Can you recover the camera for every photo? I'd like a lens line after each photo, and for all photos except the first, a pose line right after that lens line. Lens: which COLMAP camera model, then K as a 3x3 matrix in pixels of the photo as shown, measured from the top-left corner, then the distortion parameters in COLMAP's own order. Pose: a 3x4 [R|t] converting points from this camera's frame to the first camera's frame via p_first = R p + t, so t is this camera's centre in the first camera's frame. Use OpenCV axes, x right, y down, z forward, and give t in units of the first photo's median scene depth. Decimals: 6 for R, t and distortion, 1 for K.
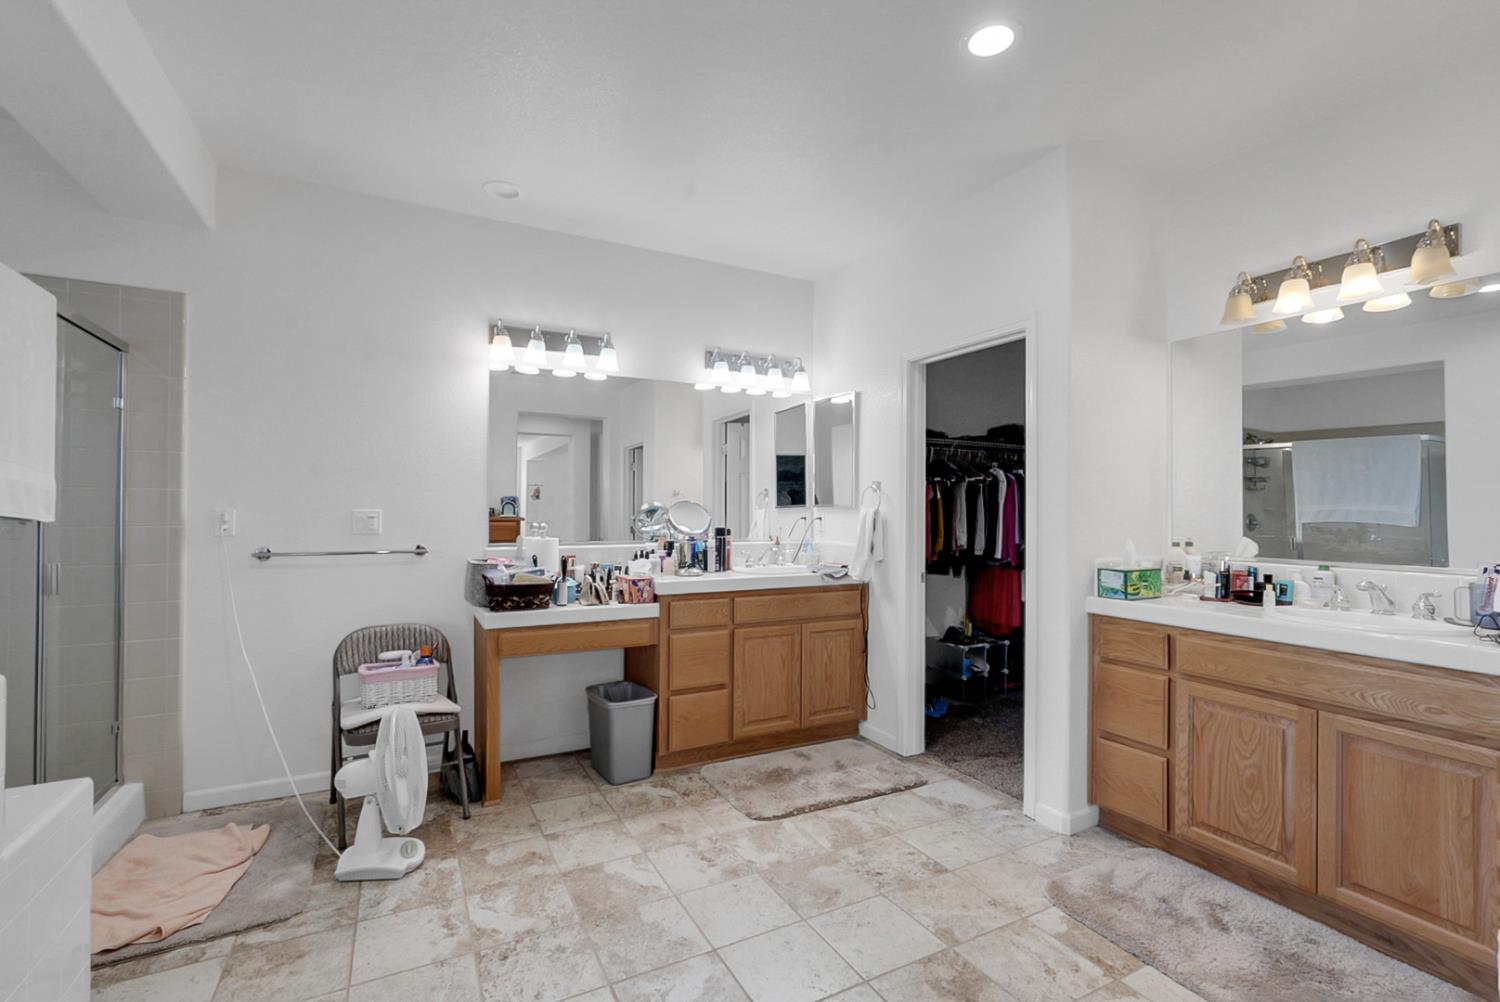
lens RADIAL K [[660.0, 0, 747.5], [0, 660.0, 509.6], [0, 0, 1]] dist [-0.003407, 0.000383]
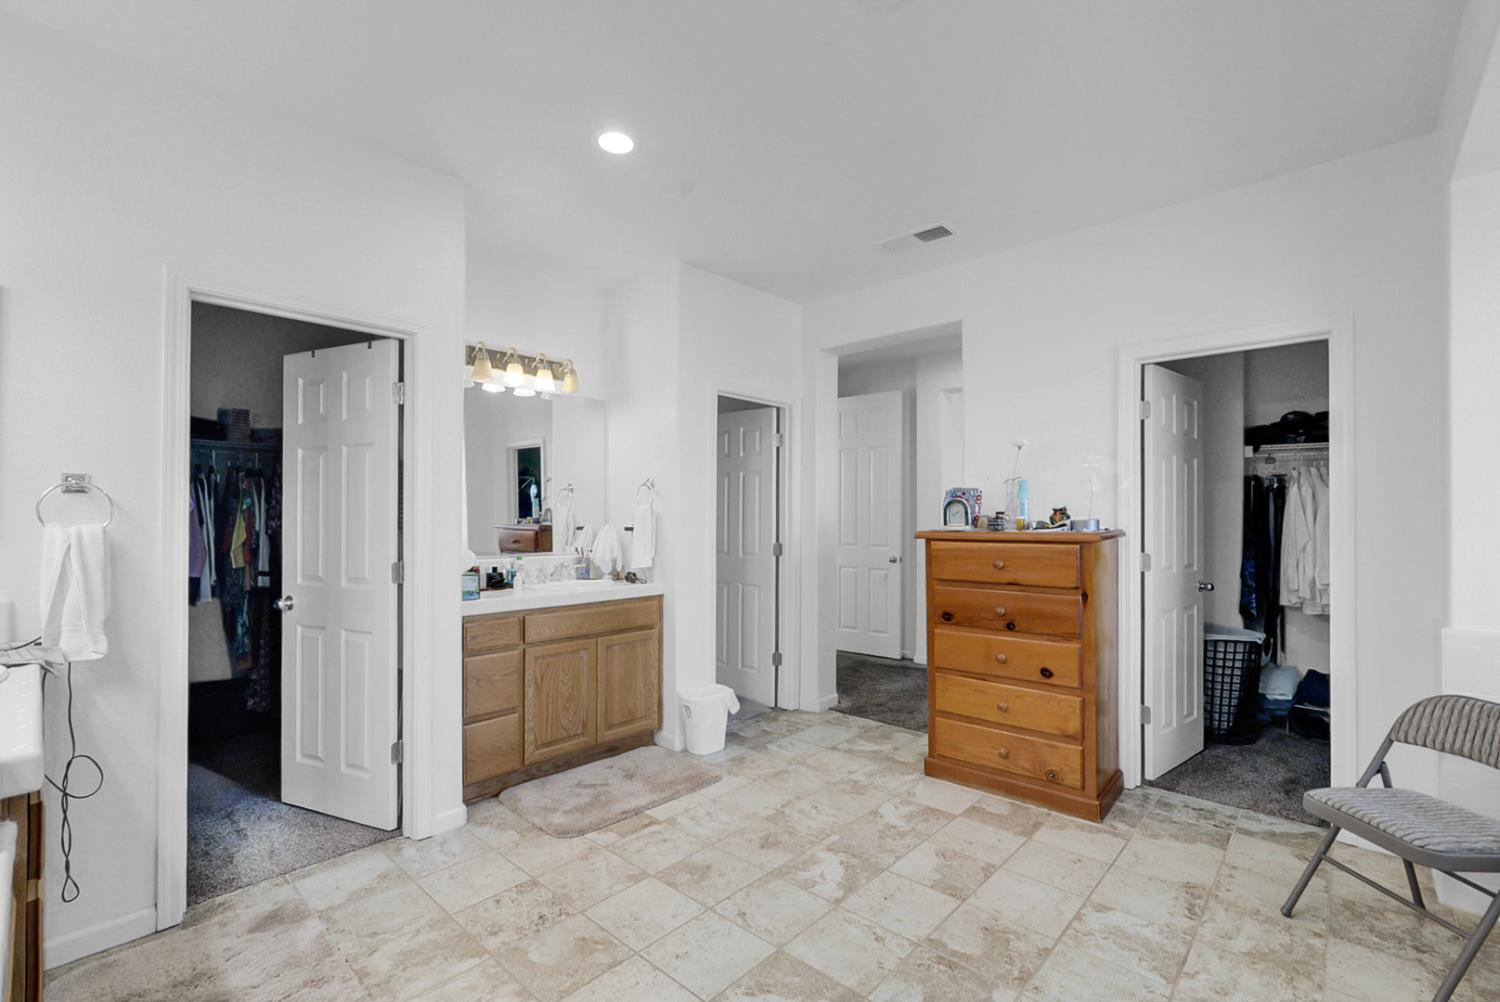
lens RADIAL K [[678.8, 0, 750.0], [0, 678.8, 504.2], [0, 0, 1]] dist [-0.015751, 0.005827]
pose [[-0.330525, -0.000922, 0.943797, -0.691405], [-0.003940, 0.999992, -0.000403, -0.034263], [-0.943789, -0.003852, -0.330526, 0.887392]]
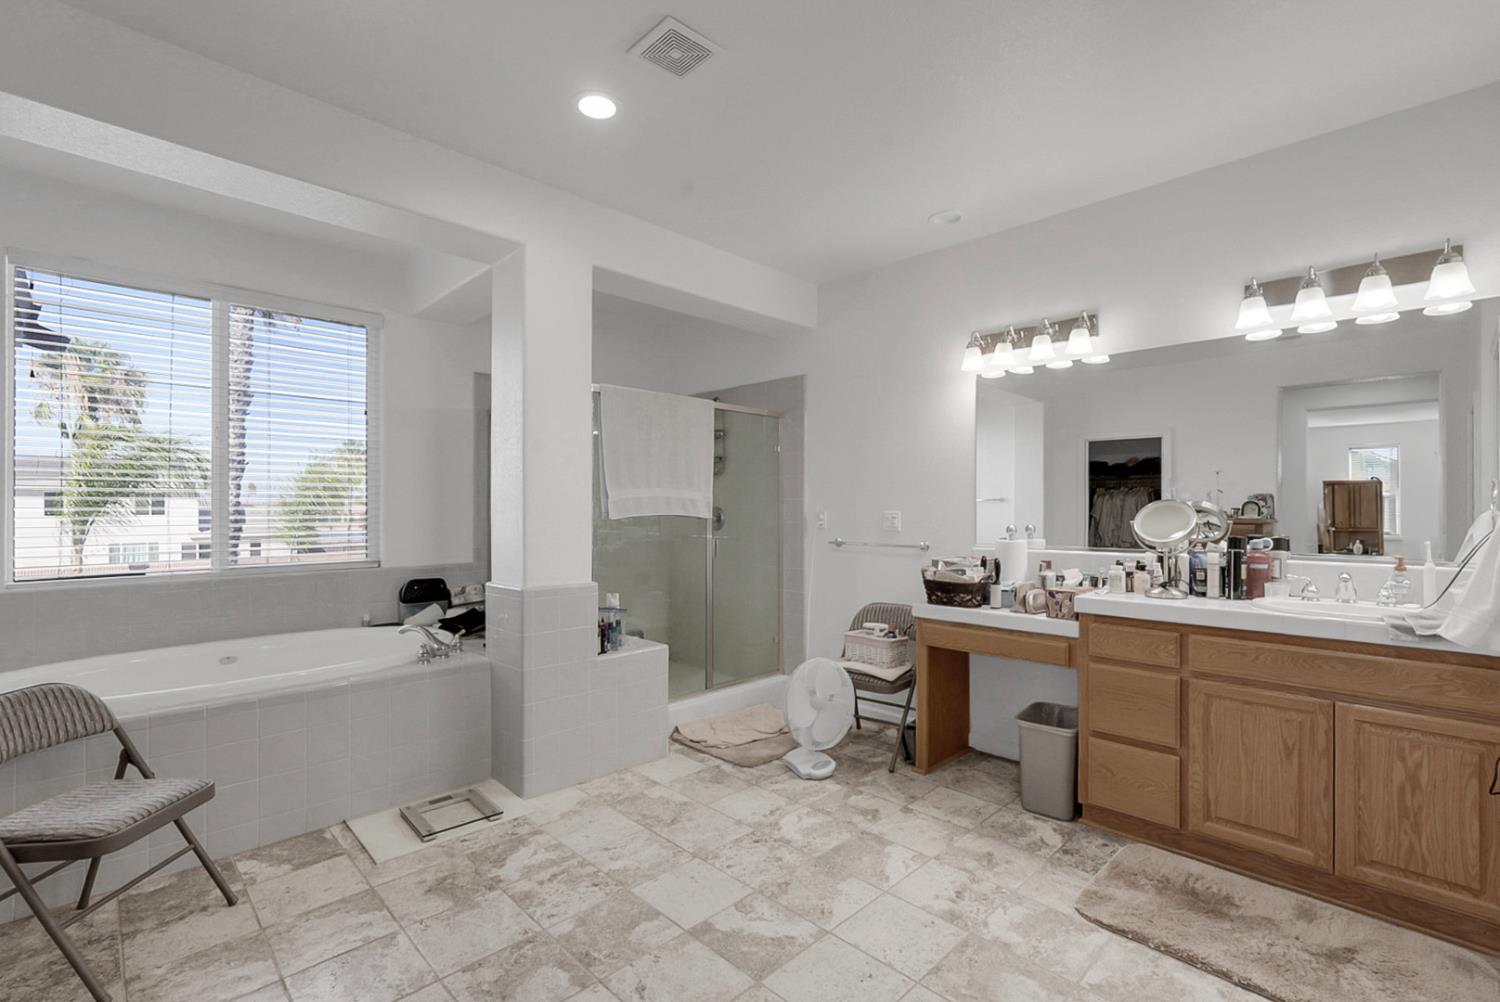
lens RADIAL K [[678.8, 0, 750.0], [0, 678.8, 504.2], [0, 0, 1]] dist [-0.015751, 0.005827]
pose [[0.289846, -0.007134, -0.957047, 0.667057], [0.004355, 0.999972, -0.006135, -0.007560], [0.957063, -0.002389, 0.289869, 0.398239]]
